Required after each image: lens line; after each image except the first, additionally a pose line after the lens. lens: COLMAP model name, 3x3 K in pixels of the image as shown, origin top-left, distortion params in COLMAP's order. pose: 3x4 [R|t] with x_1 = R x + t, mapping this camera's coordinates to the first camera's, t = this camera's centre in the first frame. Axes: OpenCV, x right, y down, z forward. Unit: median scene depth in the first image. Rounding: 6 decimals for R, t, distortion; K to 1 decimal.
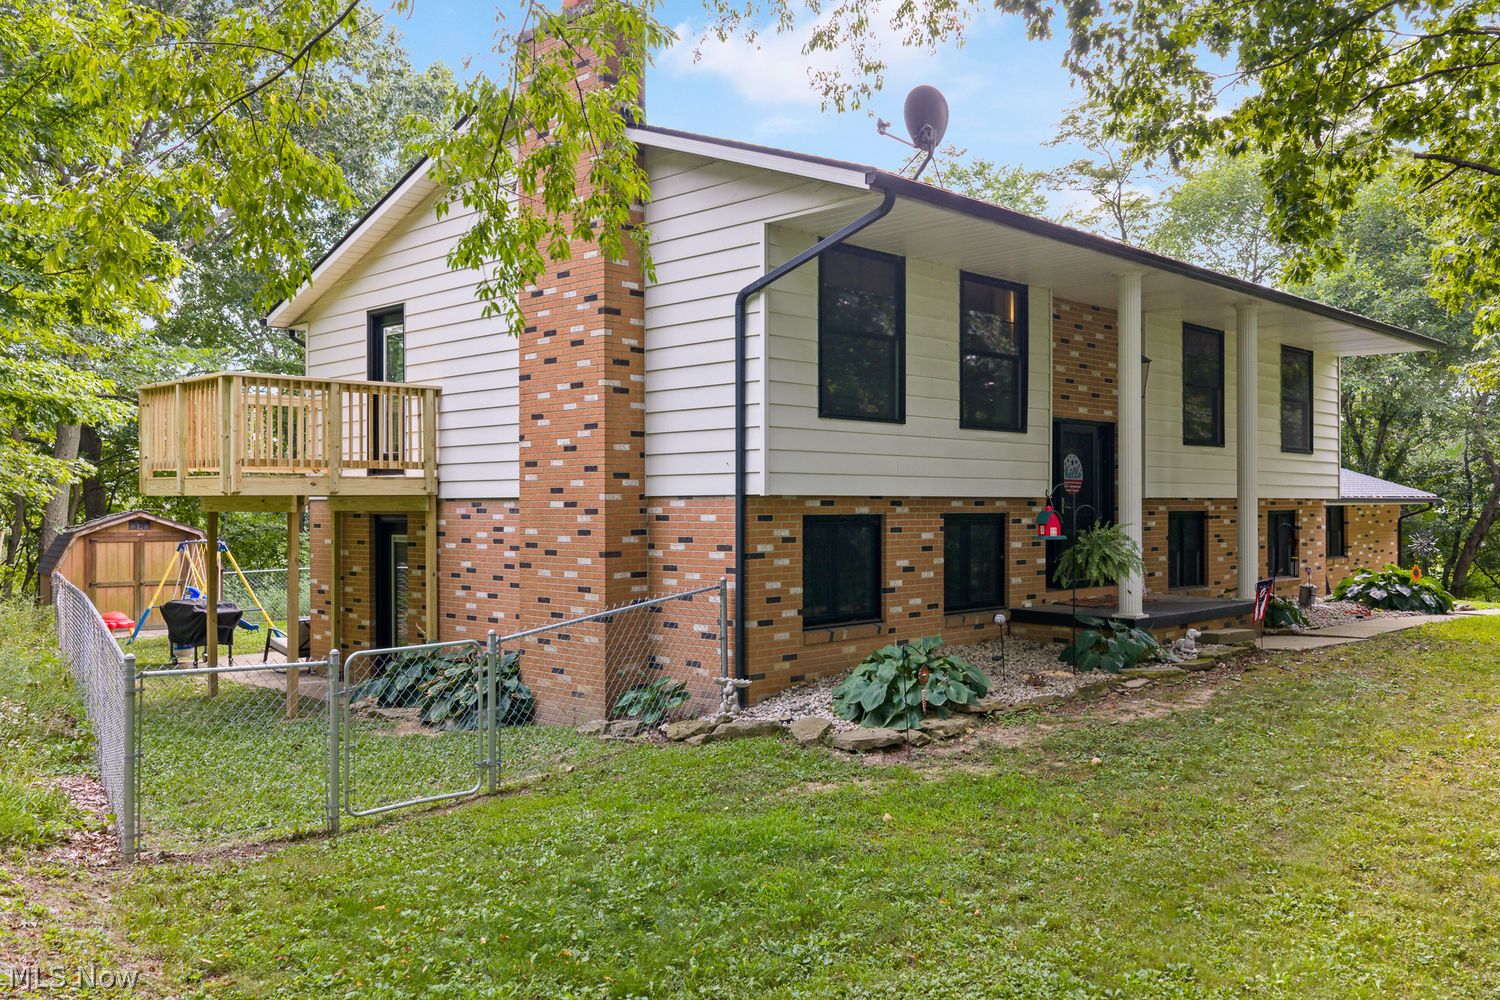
lens RADIAL K [[1239.0, 0, 750.0], [0, 1239.0, 500.0], [0, 0, 1]] dist [0.000135, 0.000062]
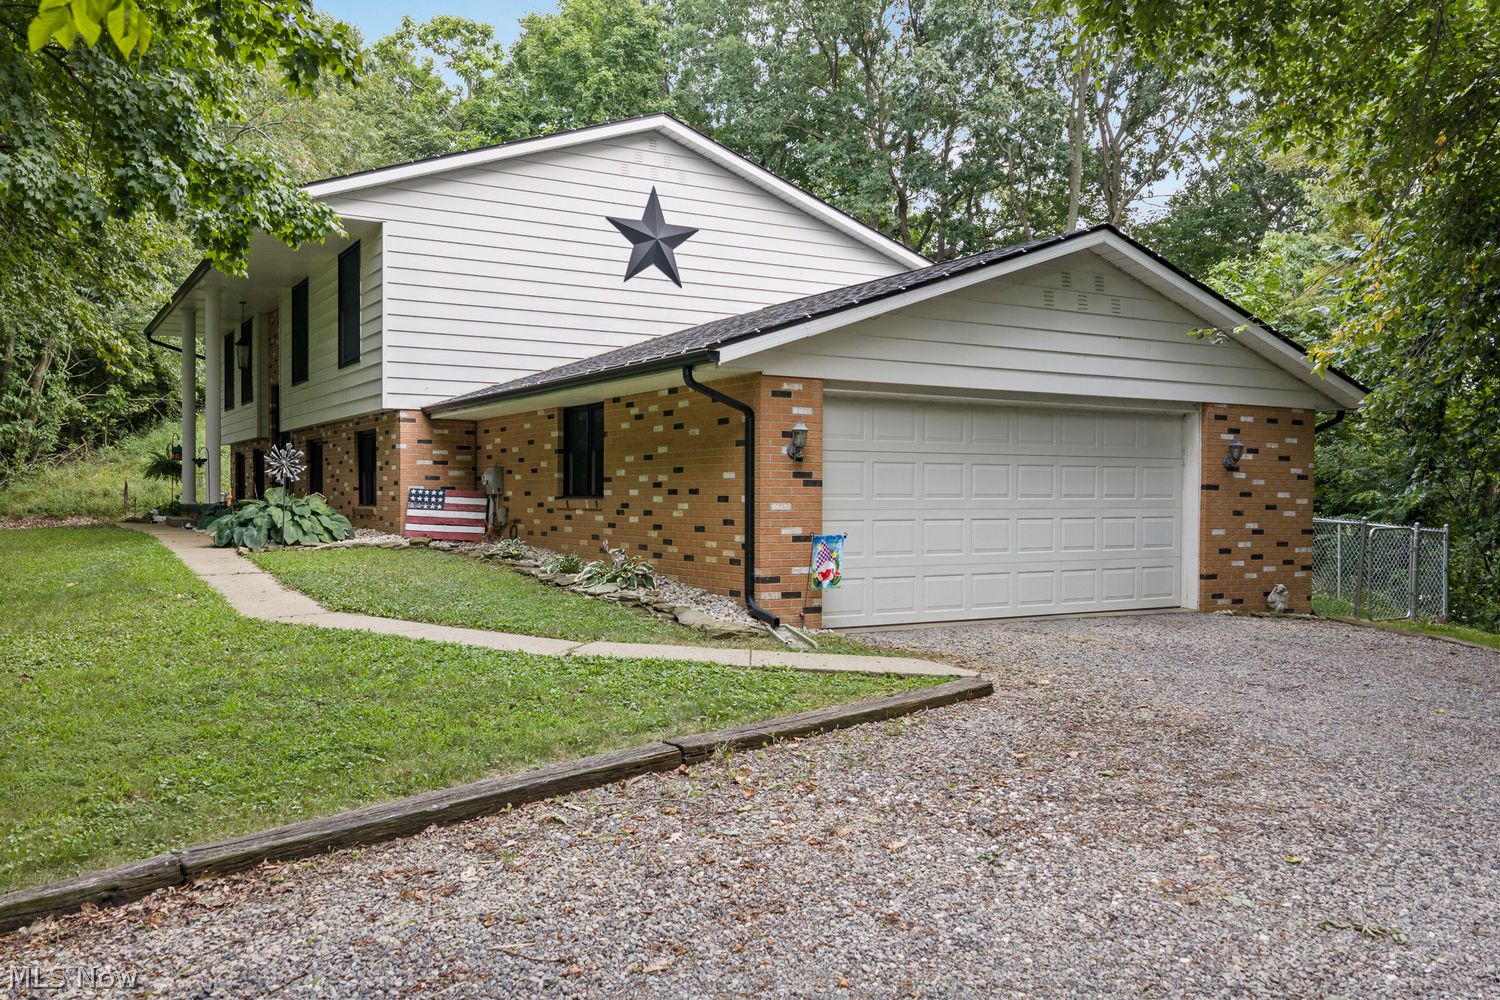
lens RADIAL K [[1239.0, 0, 750.0], [0, 1239.0, 500.0], [0, 0, 1]] dist [0.000135, 0.000062]
pose [[-0.250475, 0.004654, -0.968112, 1.179263], [0.002044, 0.999989, 0.004278, 0.053529], [0.968121, -0.000907, -0.250482, 1.435412]]
